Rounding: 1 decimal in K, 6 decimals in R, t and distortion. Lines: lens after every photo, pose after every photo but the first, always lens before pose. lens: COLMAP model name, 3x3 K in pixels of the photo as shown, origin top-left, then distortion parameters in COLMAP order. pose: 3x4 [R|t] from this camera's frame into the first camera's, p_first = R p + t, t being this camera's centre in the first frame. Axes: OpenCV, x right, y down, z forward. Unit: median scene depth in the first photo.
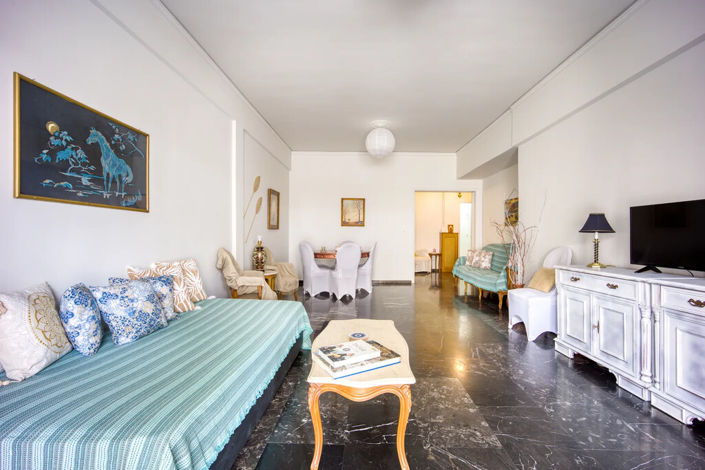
lens RADIAL K [[304.7, 0, 352.5], [0, 304.7, 232.5], [0, 0, 1]] dist [-0.013235, 0.004429]
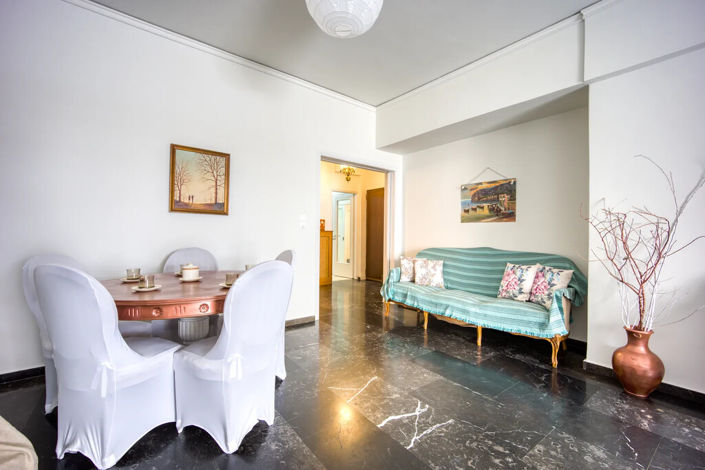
lens RADIAL K [[304.7, 0, 352.9], [0, 304.7, 235.4], [0, 0, 1]] dist [-0.013235, 0.004429]
pose [[0.773464, 0.002677, 0.633835, -0.106831], [-0.012855, 0.999852, 0.011463, 0.003176], [-0.633710, -0.017014, 0.773384, 0.528267]]
